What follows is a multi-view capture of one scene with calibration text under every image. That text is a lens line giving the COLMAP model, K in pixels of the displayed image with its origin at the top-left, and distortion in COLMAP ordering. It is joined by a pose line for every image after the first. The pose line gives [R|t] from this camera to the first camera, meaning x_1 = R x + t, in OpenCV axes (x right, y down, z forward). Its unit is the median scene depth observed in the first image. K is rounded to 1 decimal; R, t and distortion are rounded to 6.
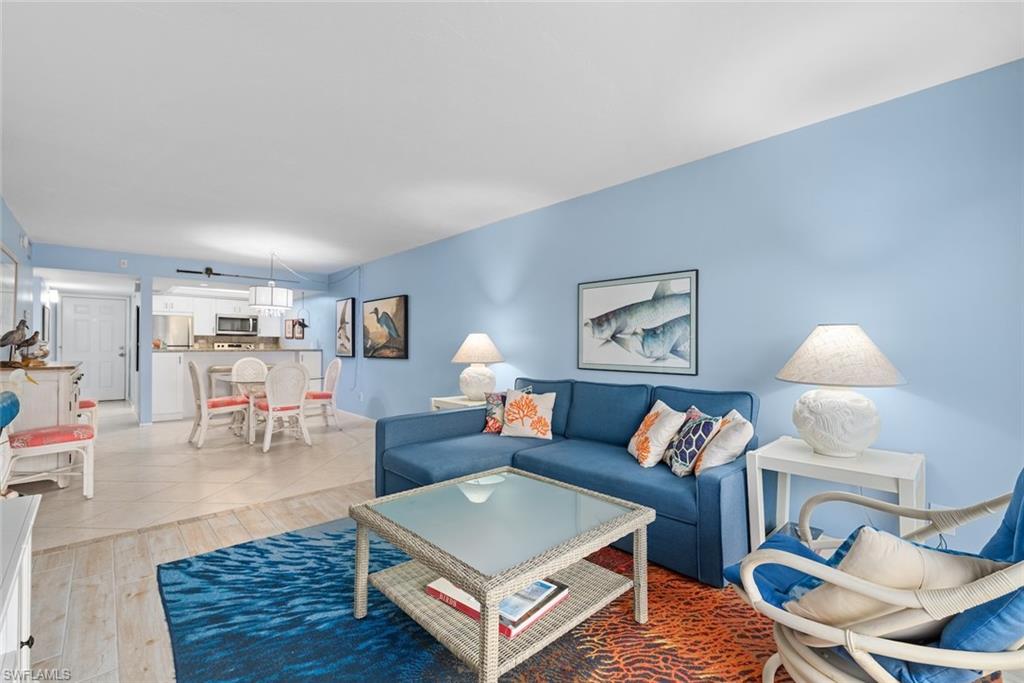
lens RADIAL K [[443.5, 0, 515.5], [0, 443.5, 342.3], [0, 0, 1]] dist [0.000727, 0.000614]
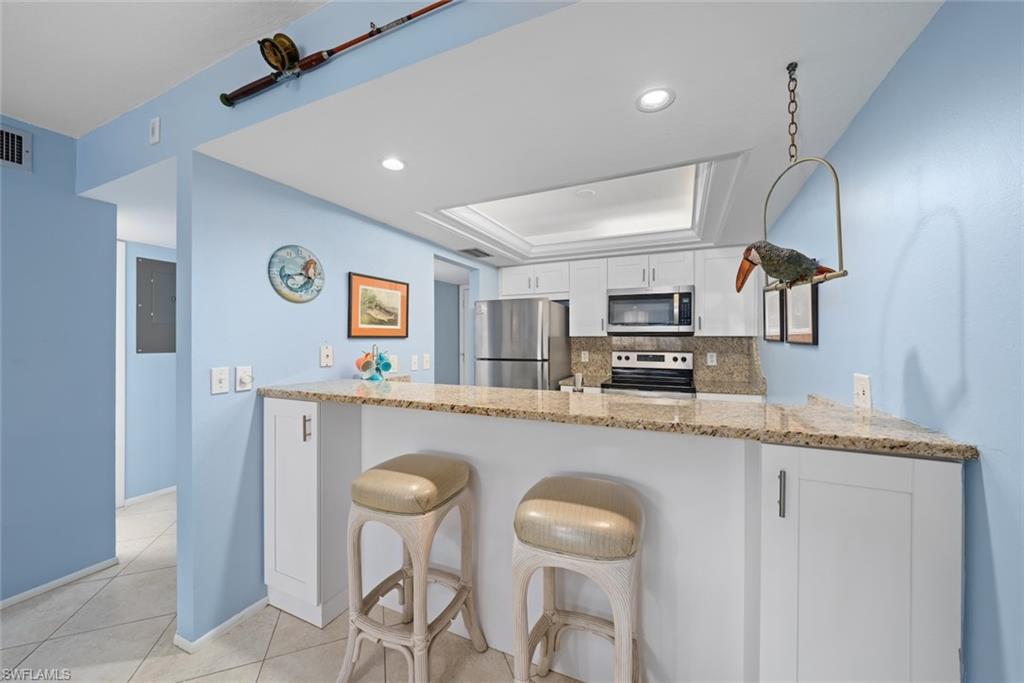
lens RADIAL K [[365.0, 0, 521.7], [0, 365.0, 337.9], [0, 0, 1]] dist [-0.004273, 0.001231]
pose [[0.385611, -0.009575, -0.922612, -0.862243], [0.011303, 0.999920, -0.005653, -0.030366], [0.922592, -0.008249, 0.385688, 1.868943]]
